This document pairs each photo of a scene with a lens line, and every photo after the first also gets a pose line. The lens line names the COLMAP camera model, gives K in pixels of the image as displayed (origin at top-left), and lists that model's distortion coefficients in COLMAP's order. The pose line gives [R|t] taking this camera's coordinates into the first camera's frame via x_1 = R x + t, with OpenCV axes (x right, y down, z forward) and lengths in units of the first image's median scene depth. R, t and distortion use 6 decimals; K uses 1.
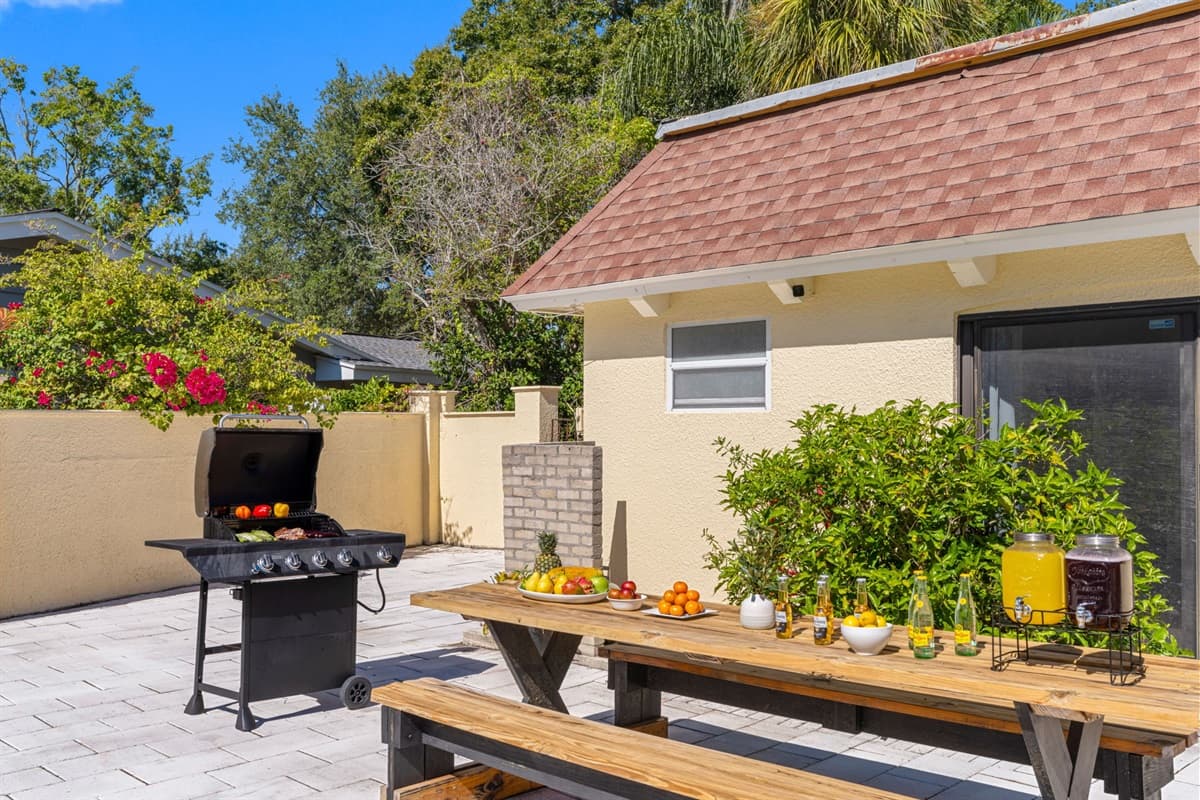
lens RADIAL K [[1083.7, 0, 605.3], [0, 1083.7, 400.3], [0, 0, 1]] dist [0.004723, 0.001153]
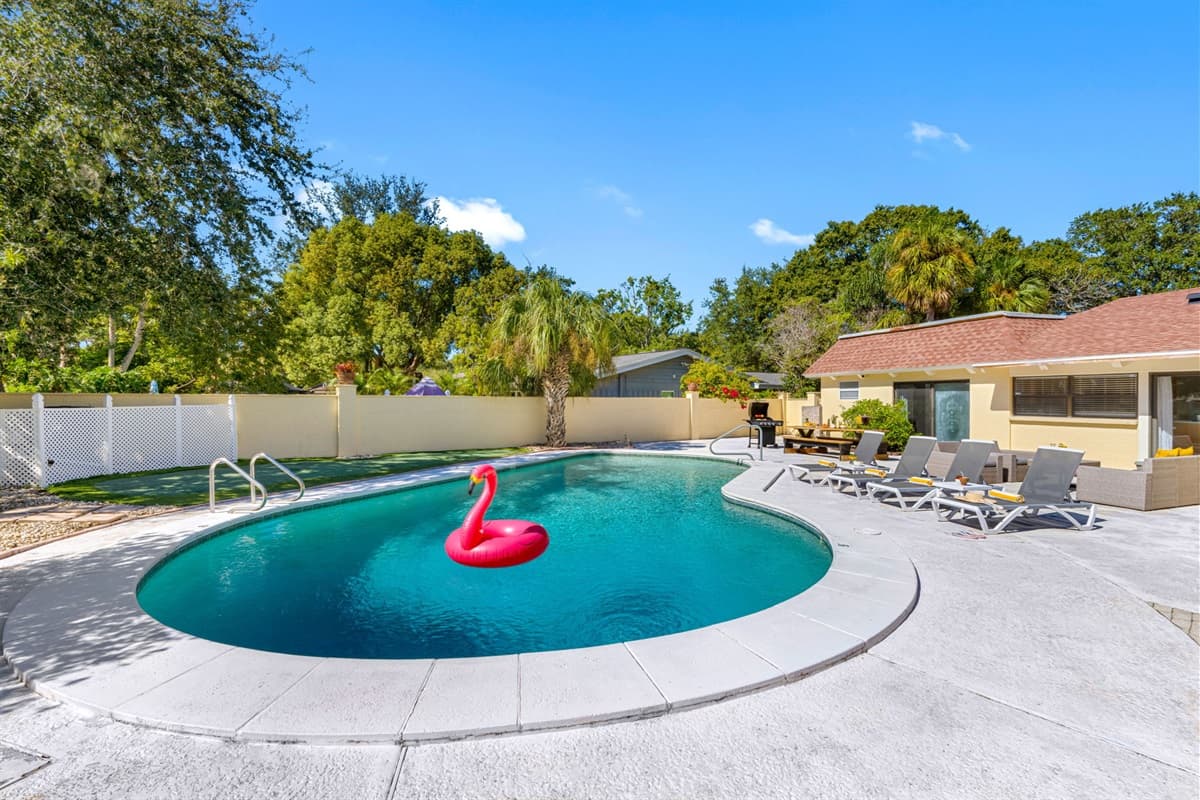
lens RADIAL K [[517.0, 0, 601.9], [0, 517.0, 407.8], [0, 0, 1]] dist [-0.010948, 0.001635]
pose [[0.887243, 0.012194, -0.461141, 0.196865], [0.004590, 0.999368, 0.035258, -0.042221], [0.461279, -0.033399, 0.886626, -1.628997]]
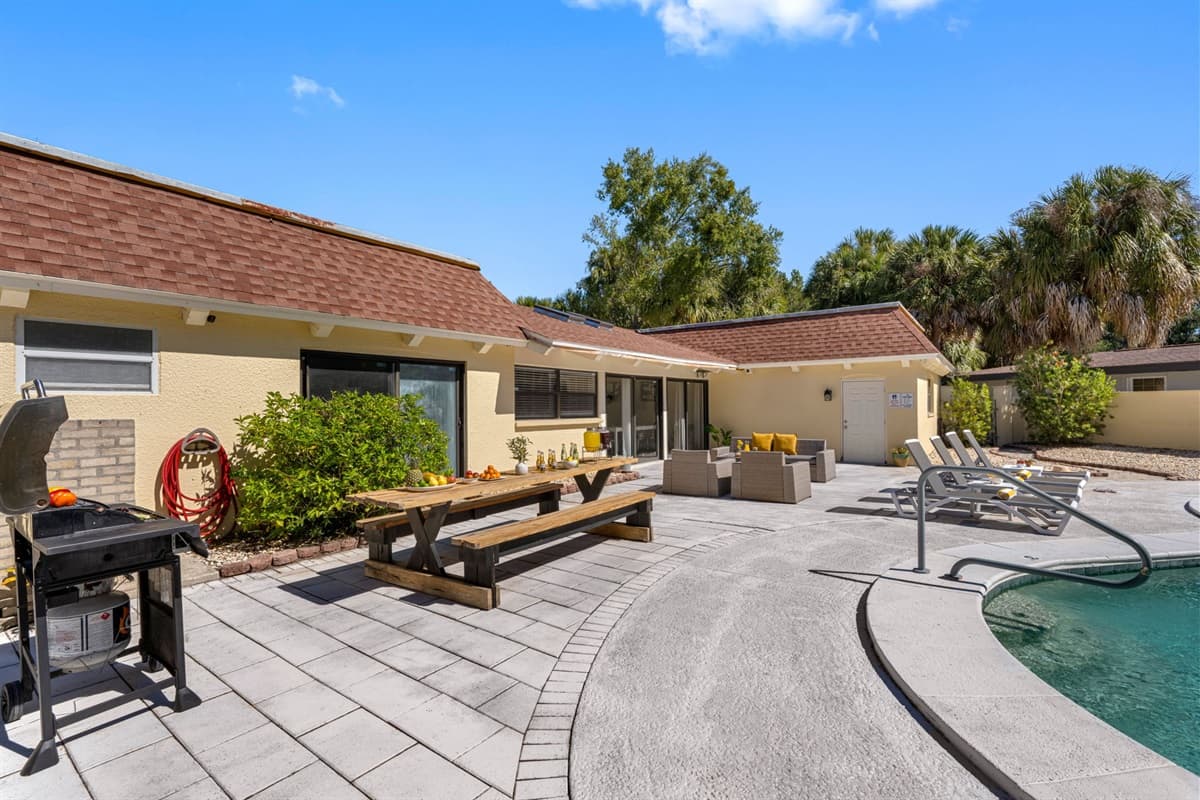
lens RADIAL K [[537.0, 0, 598.7], [0, 537.0, 406.3], [0, 0, 1]] dist [-0.009049, 0.002880]
pose [[-0.146267, 0.004768, 0.989234, -0.643677], [-0.011315, 0.999915, -0.006493, 0.024024], [-0.989180, -0.012142, -0.146200, 0.528836]]
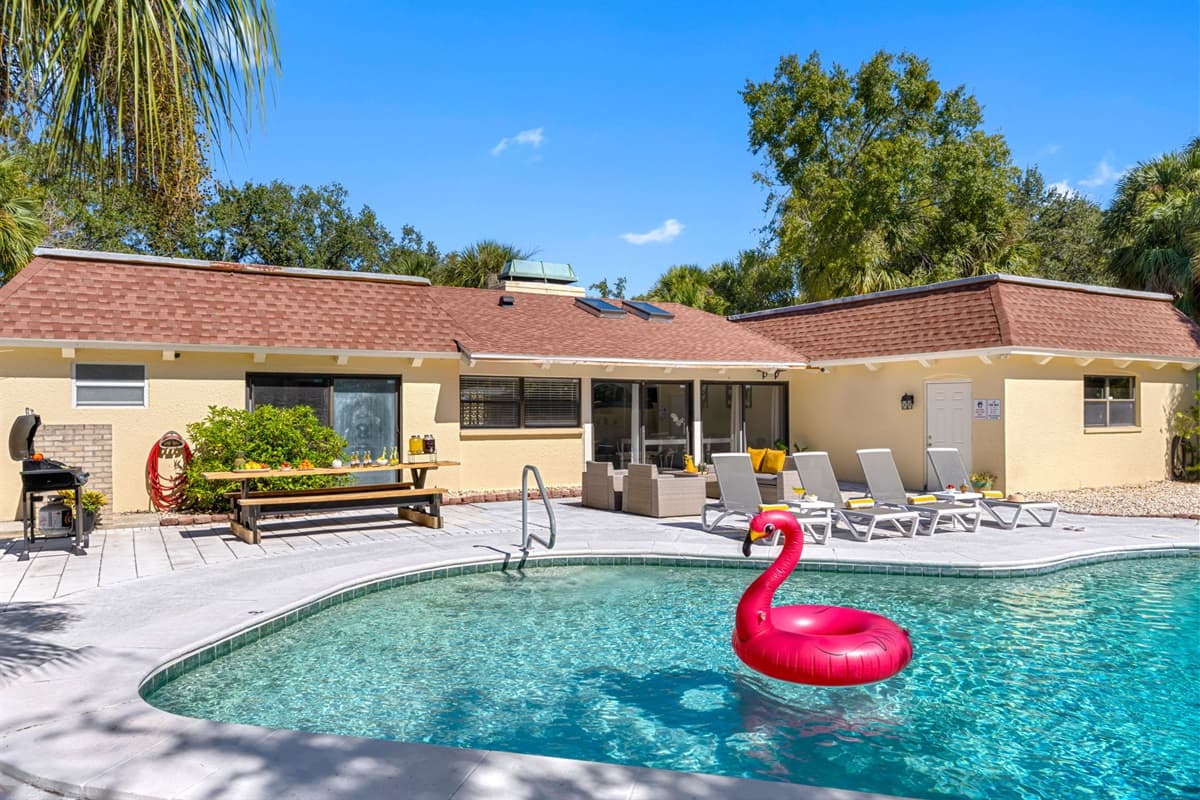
lens RADIAL K [[852.4, 0, 594.3], [0, 852.4, 411.5], [0, 0, 1]] dist [-0.006790, 0.006619]
pose [[0.270594, 0.003566, 0.962687, -1.253433], [-0.016227, 0.999868, 0.000858, 0.001416], [-0.962557, -0.015854, 0.270616, -0.319856]]
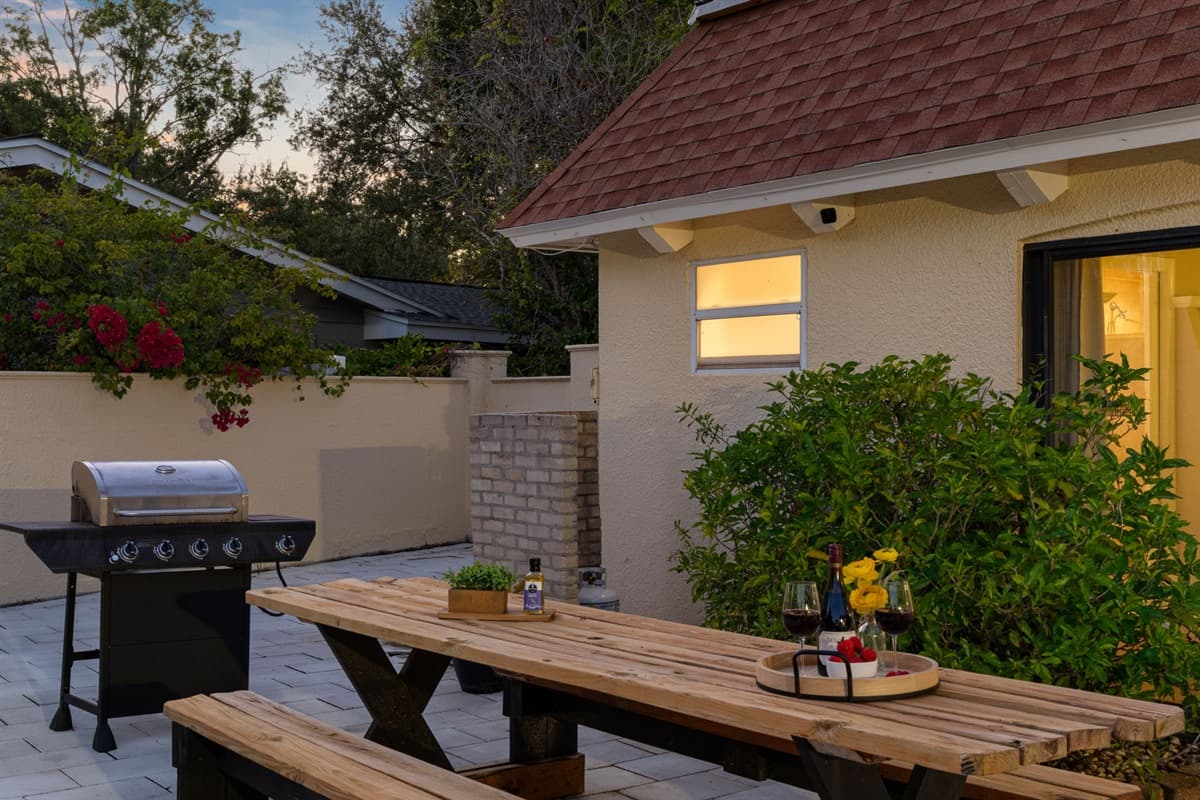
lens RADIAL K [[1375.3, 0, 611.7], [0, 1375.3, 390.4], [0, 0, 1]] dist [0.009552, 0.000000]
pose [[0.990767, 0.002795, -0.135546, 0.149153], [-0.000521, 0.999859, 0.016812, 0.006598], [0.135573, -0.016586, 0.990628, 0.005984]]
